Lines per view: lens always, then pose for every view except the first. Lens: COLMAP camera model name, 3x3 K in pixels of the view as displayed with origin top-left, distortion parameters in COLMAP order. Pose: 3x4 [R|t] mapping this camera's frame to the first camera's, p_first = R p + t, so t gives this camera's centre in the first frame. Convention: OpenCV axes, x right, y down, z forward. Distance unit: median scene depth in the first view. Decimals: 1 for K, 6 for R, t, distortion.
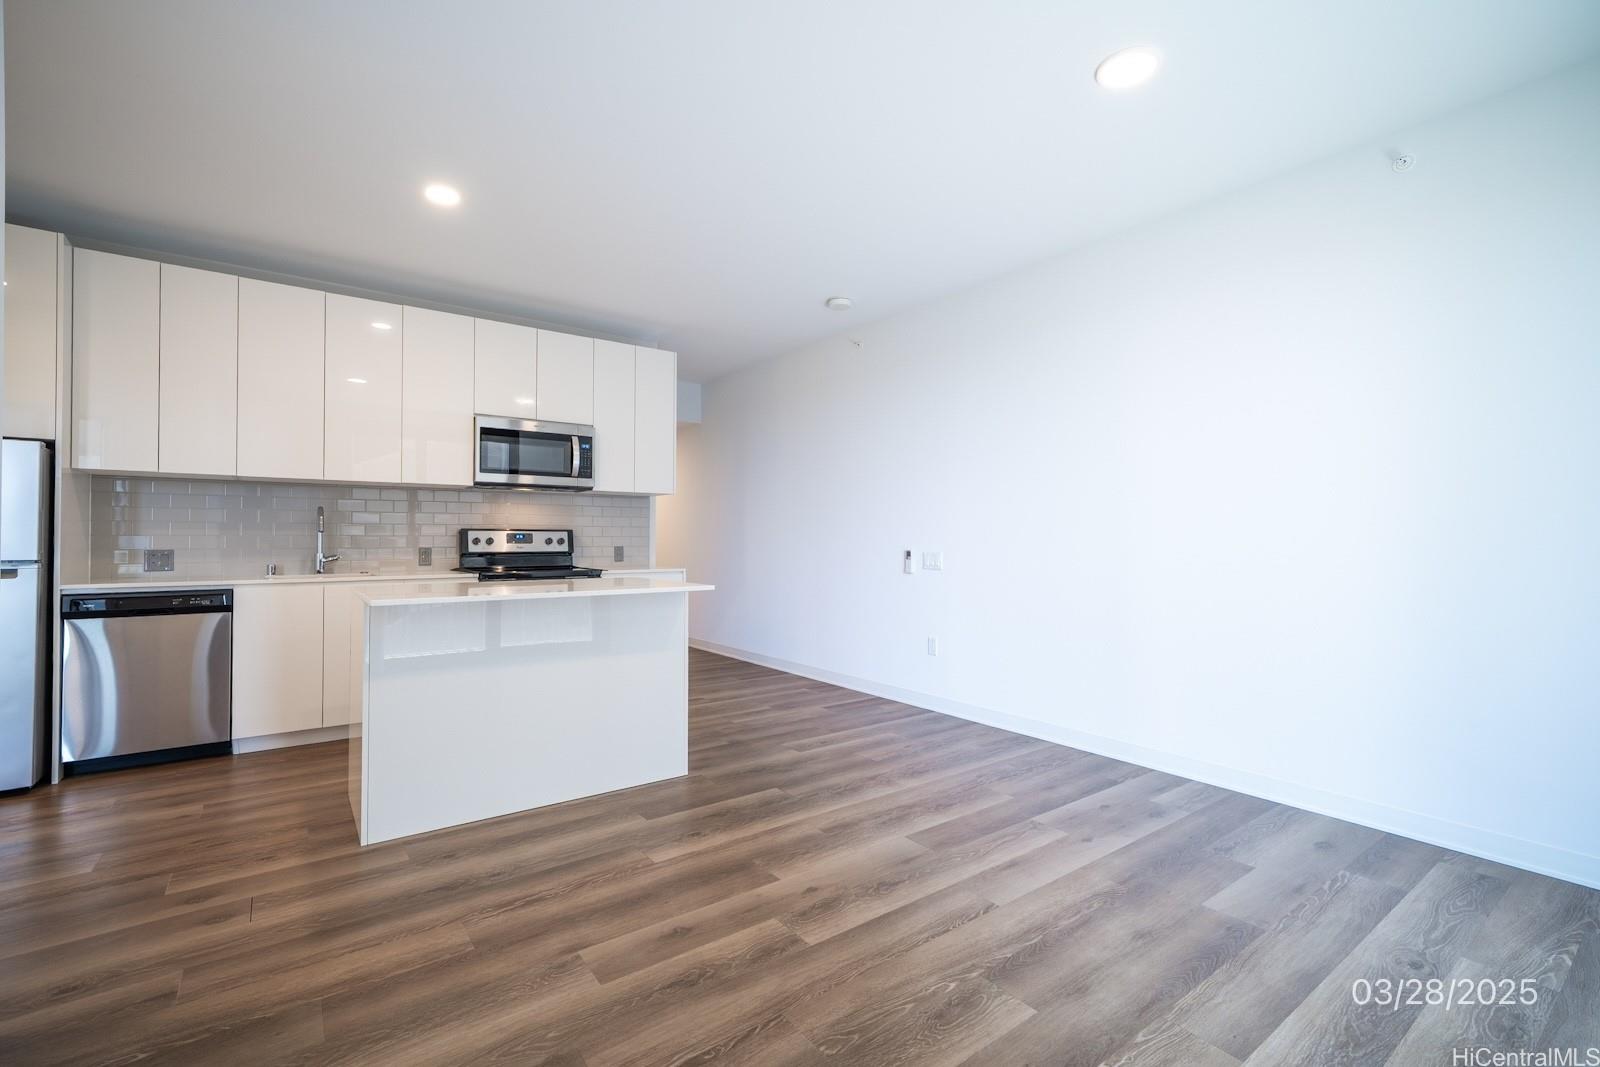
lens RADIAL K [[697.8, 0, 813.4], [0, 697.8, 535.2], [0, 0, 1]] dist [0.005255, -0.001218]
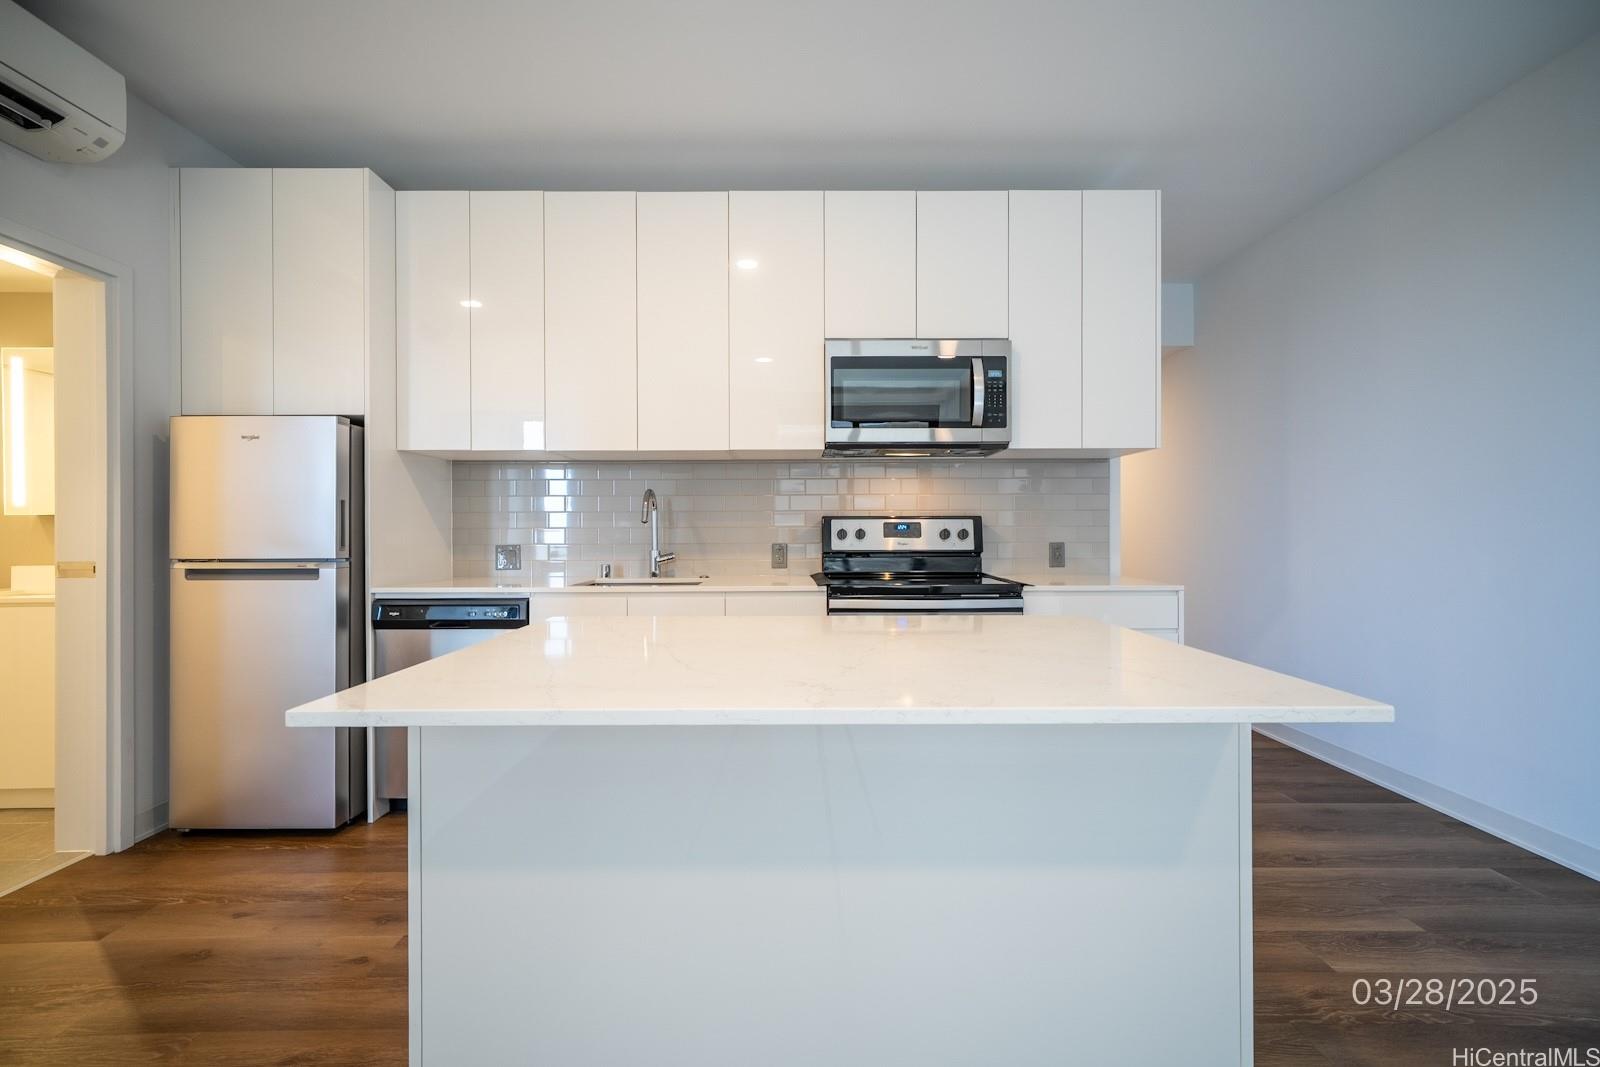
lens RADIAL K [[697.8, 0, 802.4], [0, 697.8, 531.6], [0, 0, 1]] dist [0.005255, -0.001218]
pose [[0.802691, -0.003753, -0.596383, -0.120917], [0.007417, 0.999966, 0.003691, 0.003283], [0.596349, -0.007386, 0.802691, 0.490752]]
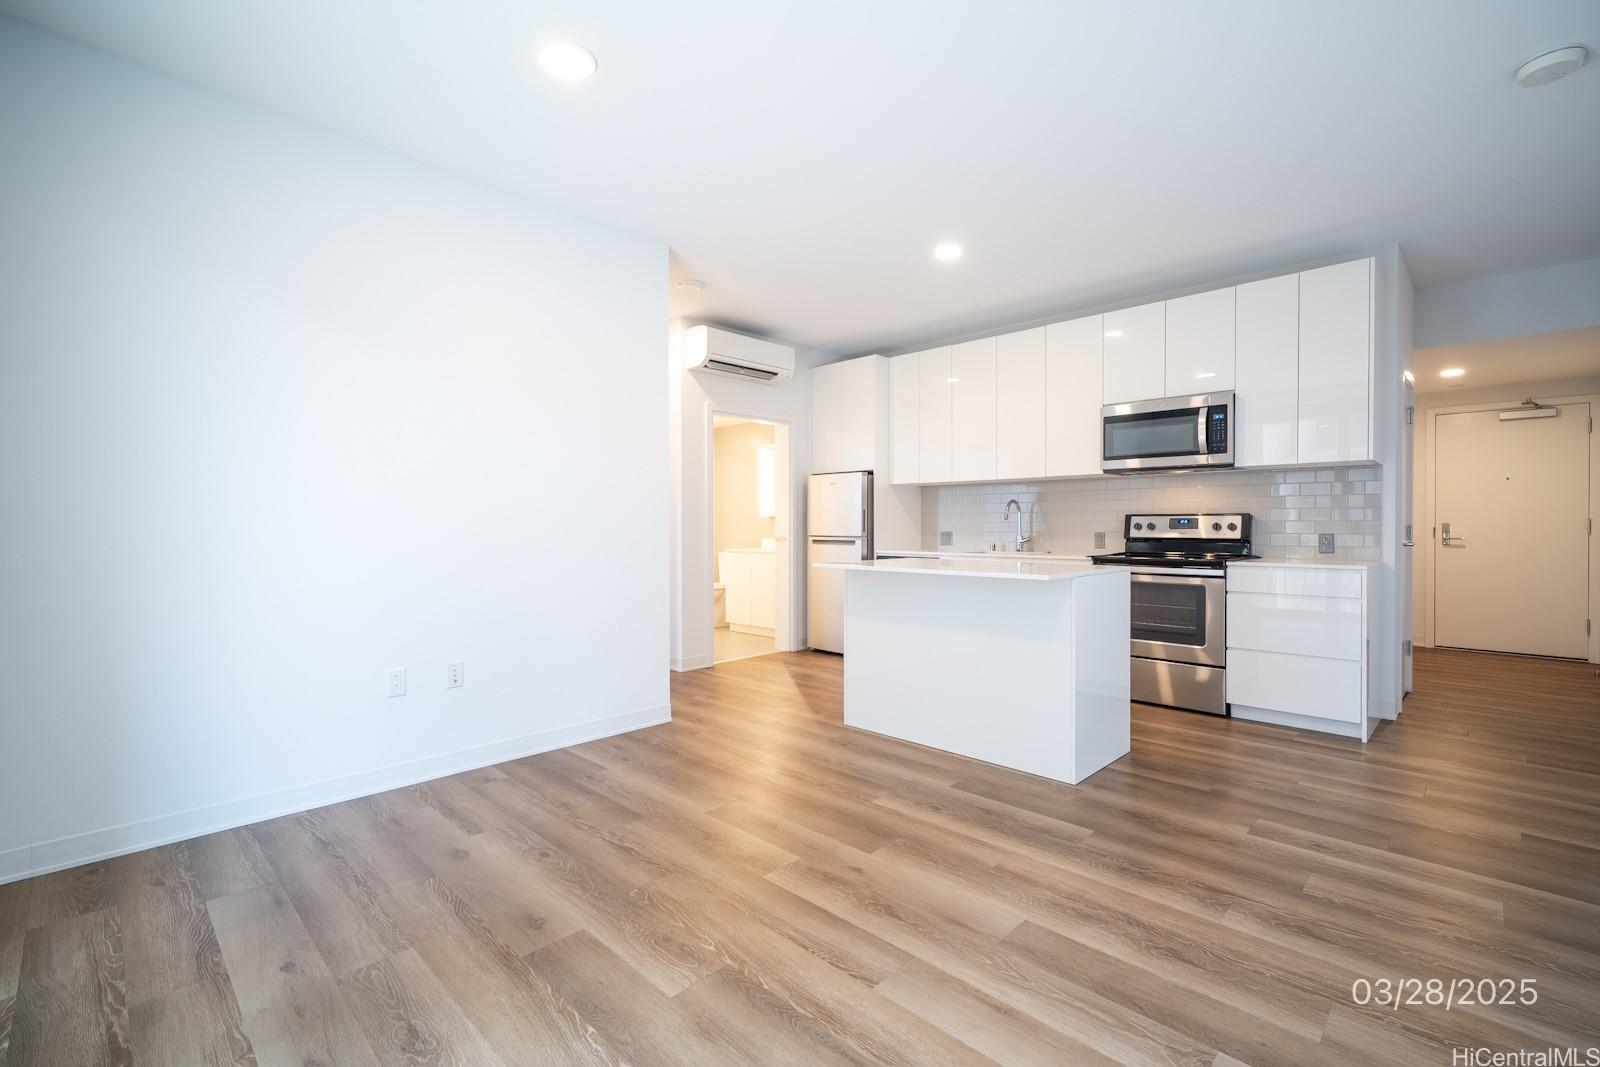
lens RADIAL K [[697.8, 0, 795.1], [0, 697.8, 537.5], [0, 0, 1]] dist [0.005255, -0.001218]
pose [[0.153840, 0.016478, -0.987958, 0.515576], [0.006812, 0.999819, 0.017737, 0.003450], [0.988072, -0.009458, 0.153700, 0.400839]]
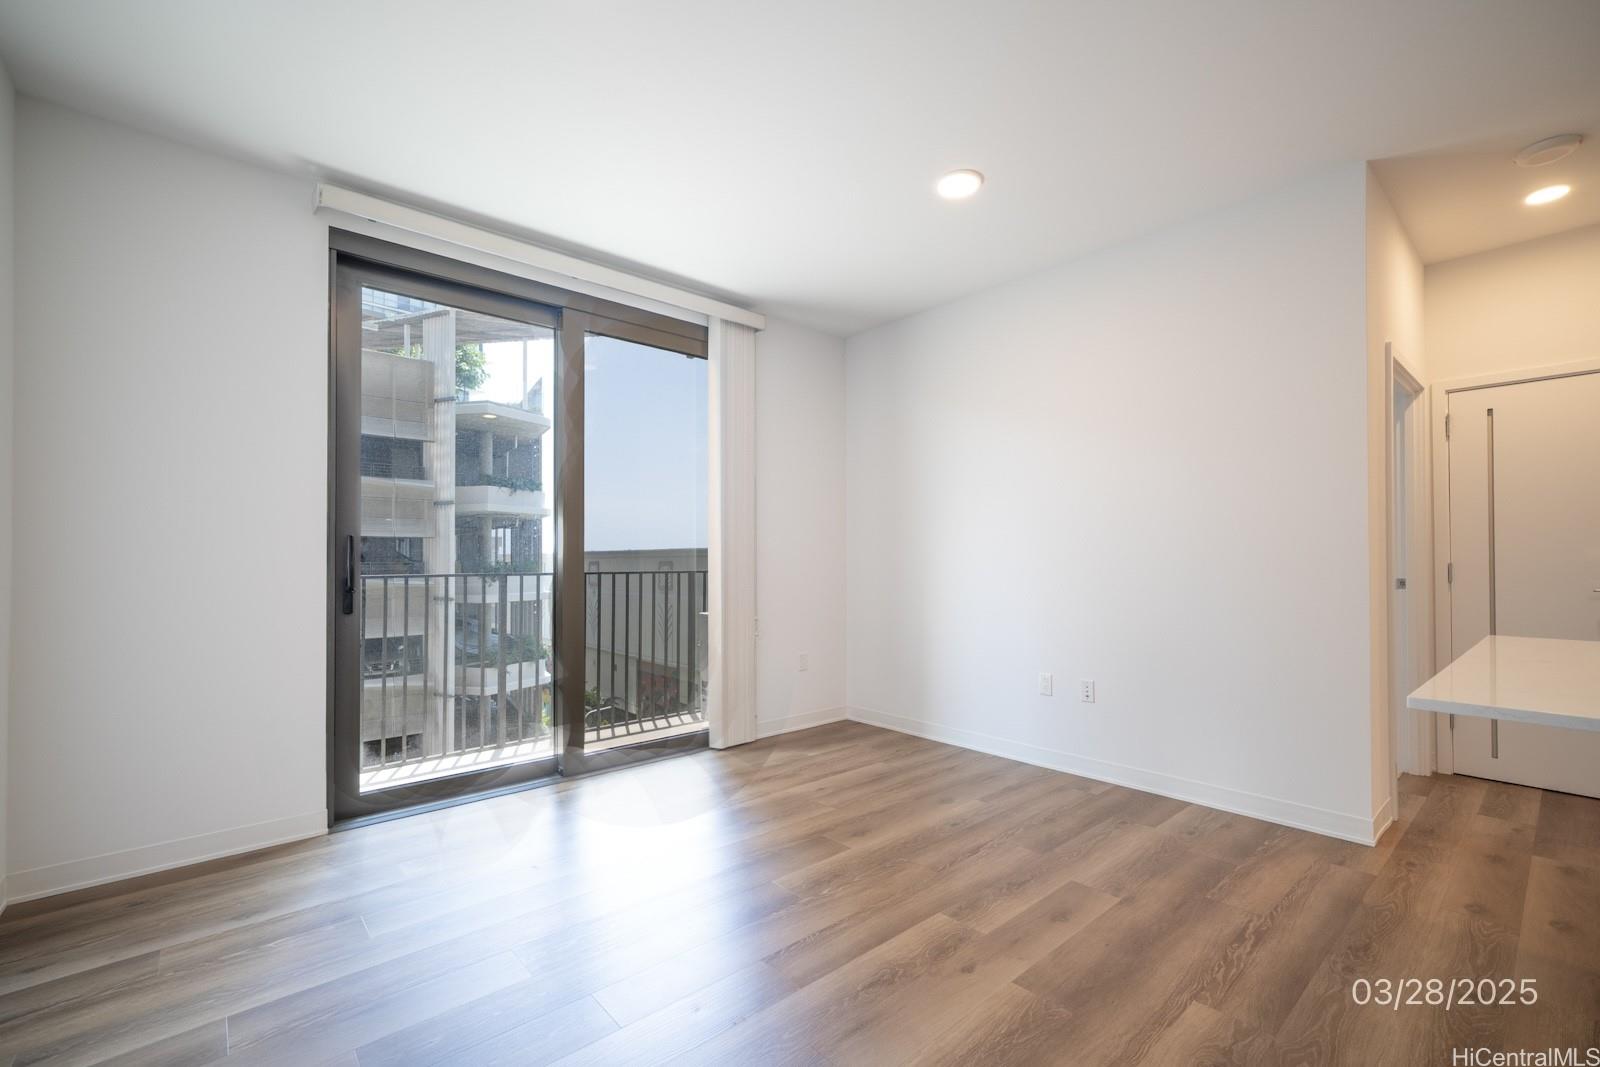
lens RADIAL K [[697.8, 0, 830.8], [0, 697.8, 550.9], [0, 0, 1]] dist [0.005255, -0.001218]
pose [[-0.994286, 0.000022, -0.106745, 0.137789], [0.001603, 0.999890, -0.014726, -0.001566], [0.106733, -0.014813, -0.994177, 0.981074]]
